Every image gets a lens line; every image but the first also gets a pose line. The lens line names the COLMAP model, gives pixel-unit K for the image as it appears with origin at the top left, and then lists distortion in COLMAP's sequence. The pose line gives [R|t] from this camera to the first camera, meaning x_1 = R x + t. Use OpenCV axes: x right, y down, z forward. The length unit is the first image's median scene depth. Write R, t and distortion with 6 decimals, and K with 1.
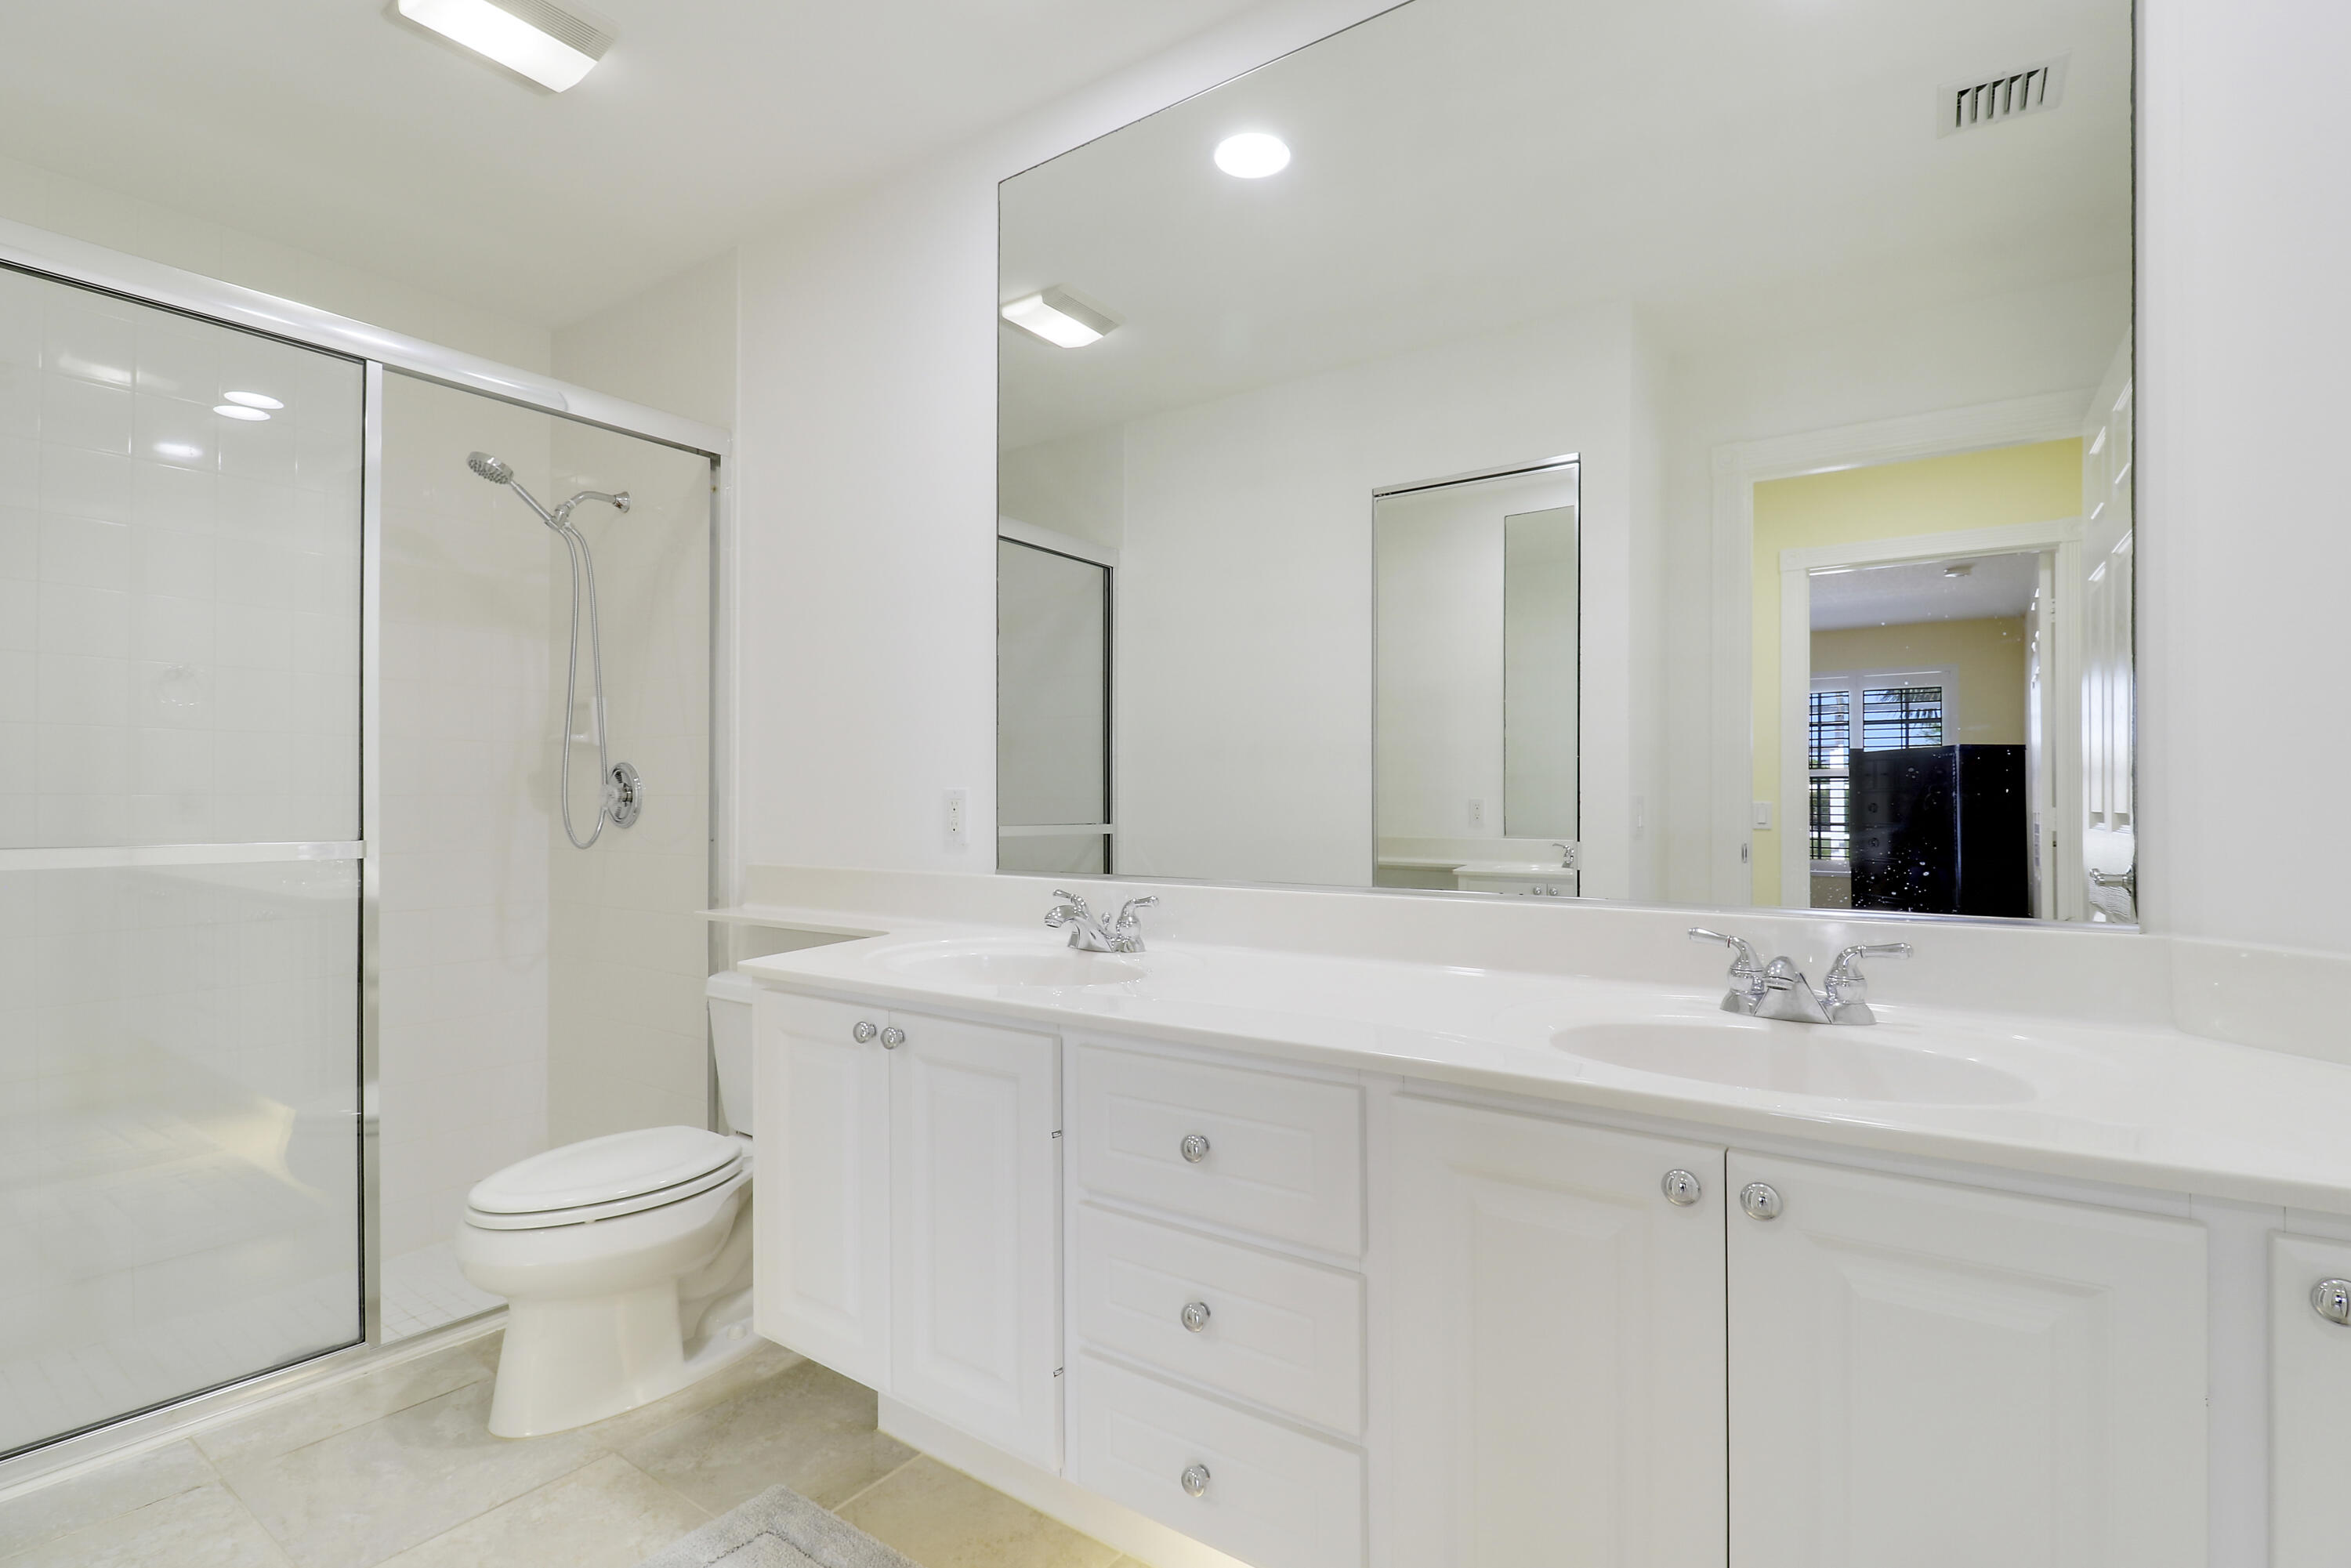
lens RADIAL K [[1139.1, 0, 1174.7], [0, 1139.1, 815.5], [0, 0, 1]] dist [-0.000495, -0.000019]
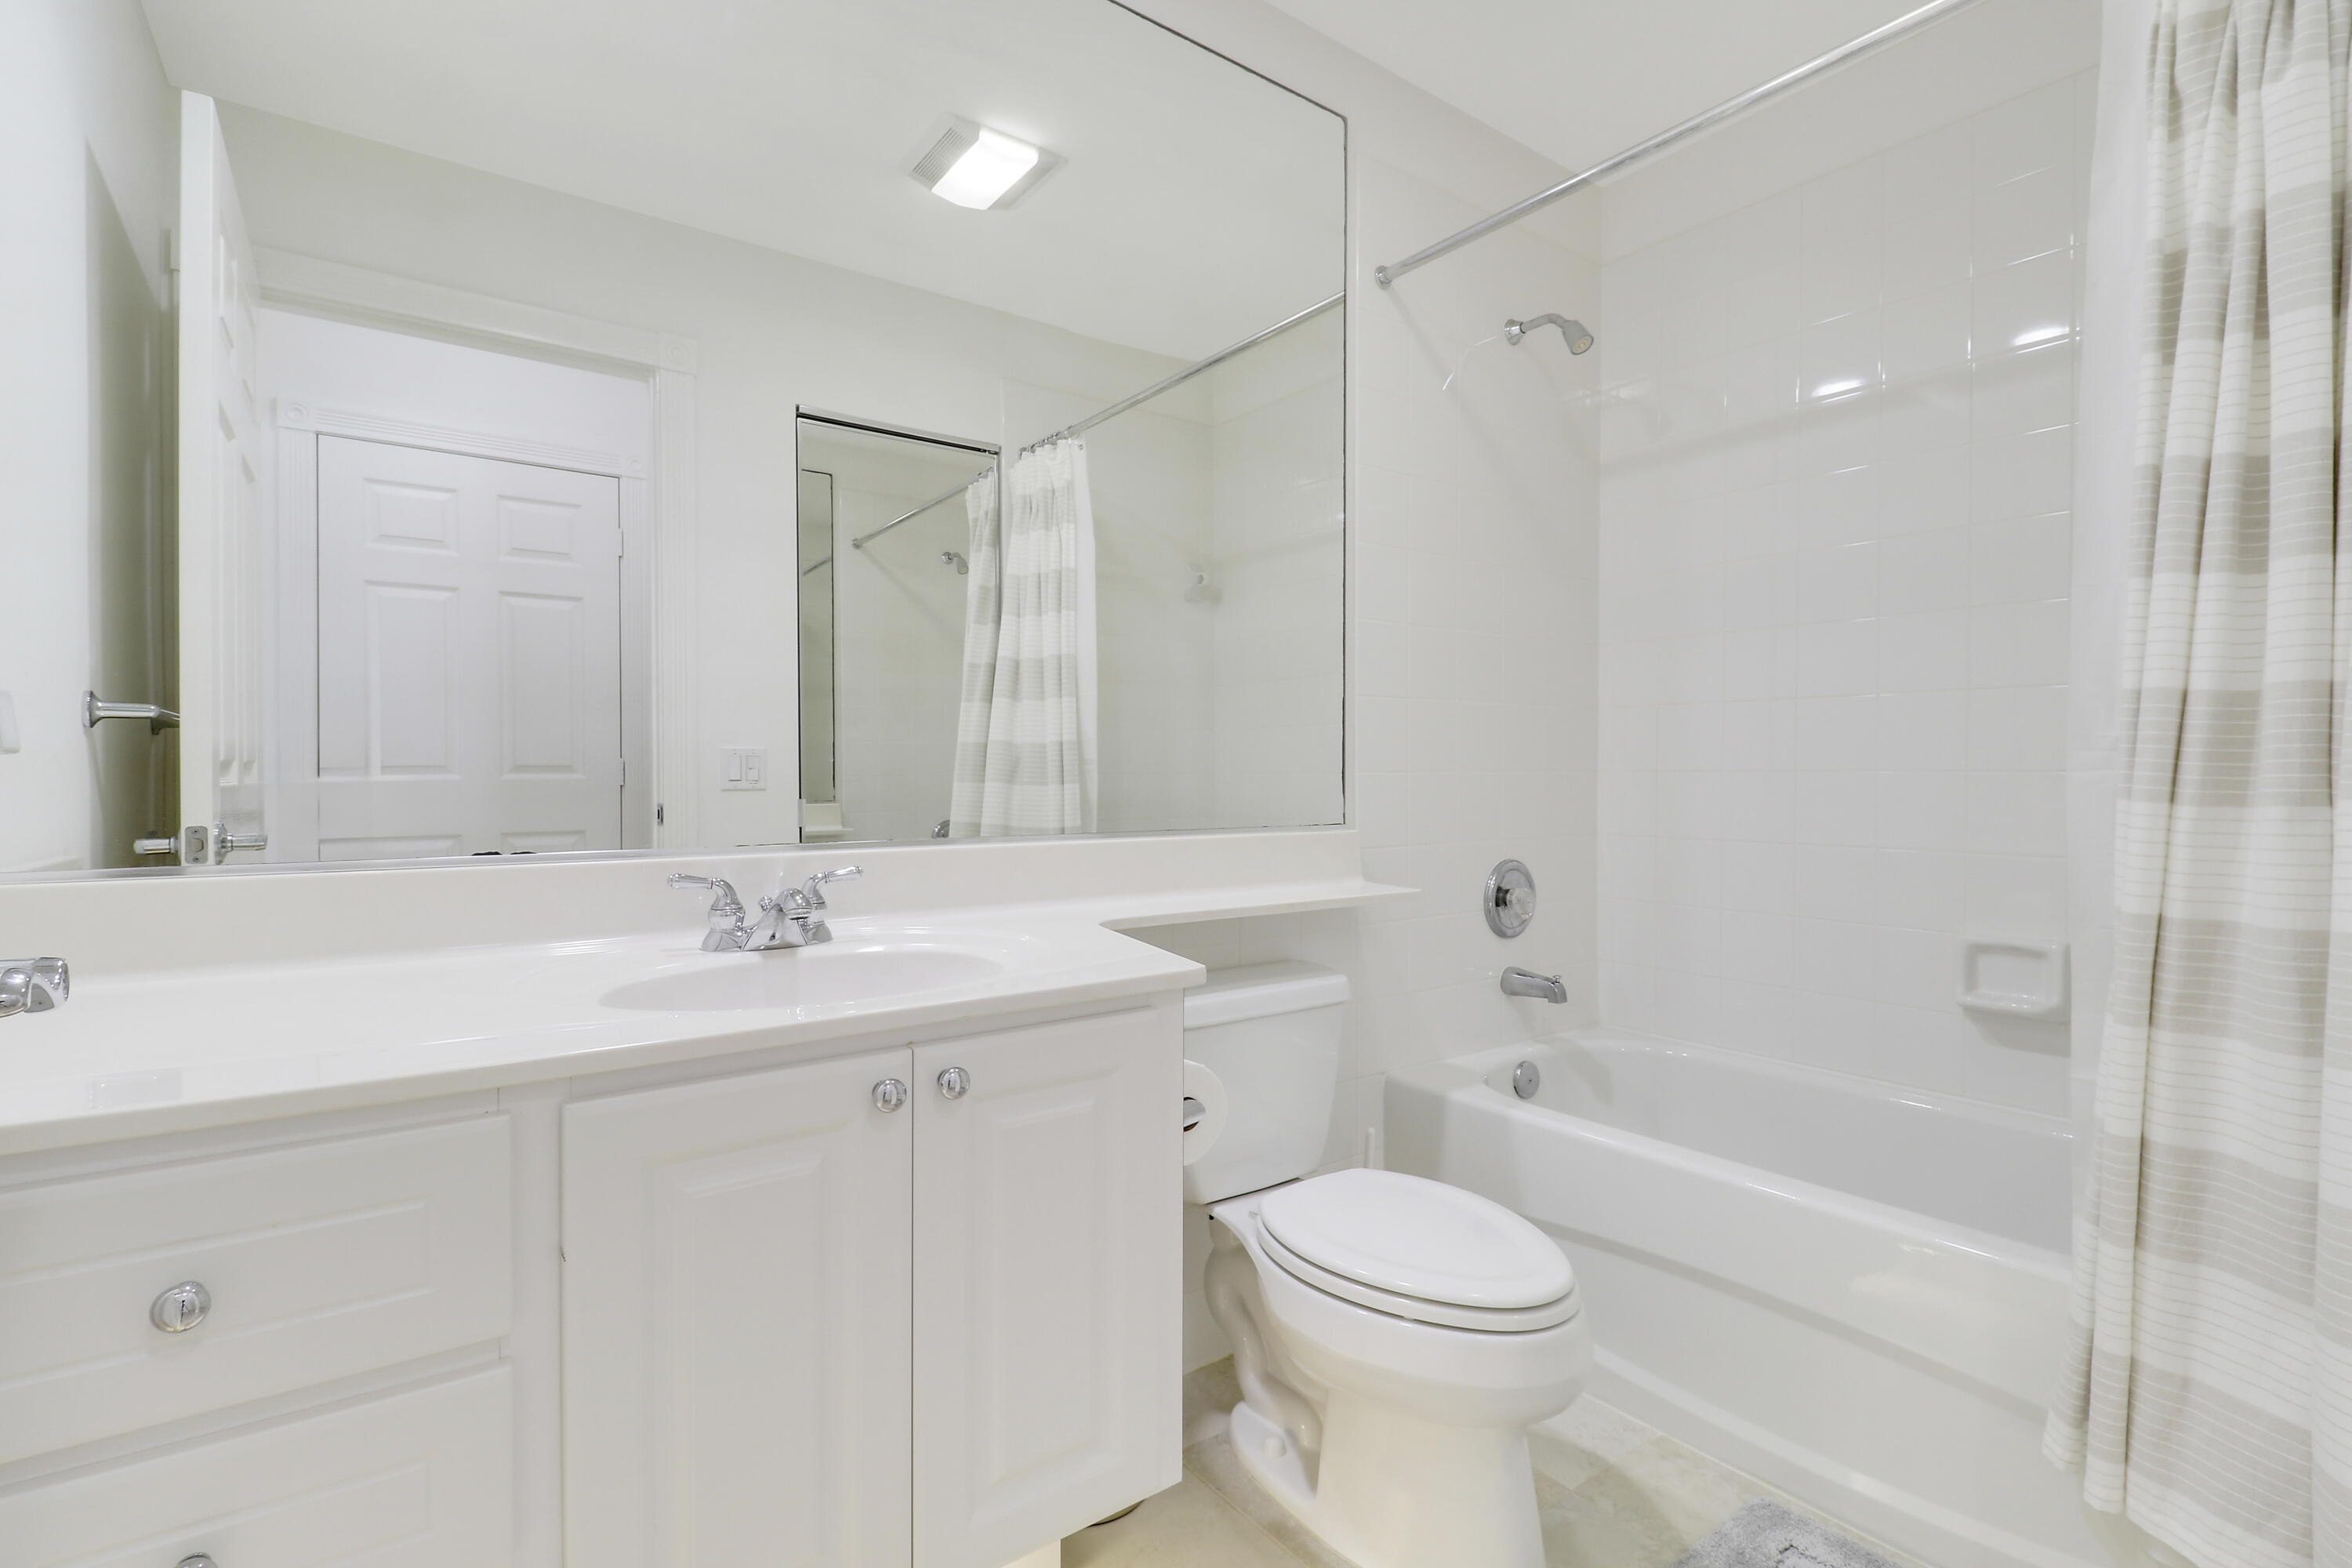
lens RADIAL K [[1107.7, 0, 1176.0], [0, 1107.7, 784.0], [0, 0, 1]] dist [0.031813, 0.000086]
pose [[0.313097, -0.013853, 0.949620, -0.387843], [-0.003742, 0.999868, 0.015819, -0.000050], [-0.949714, -0.008506, 0.313004, 0.287095]]
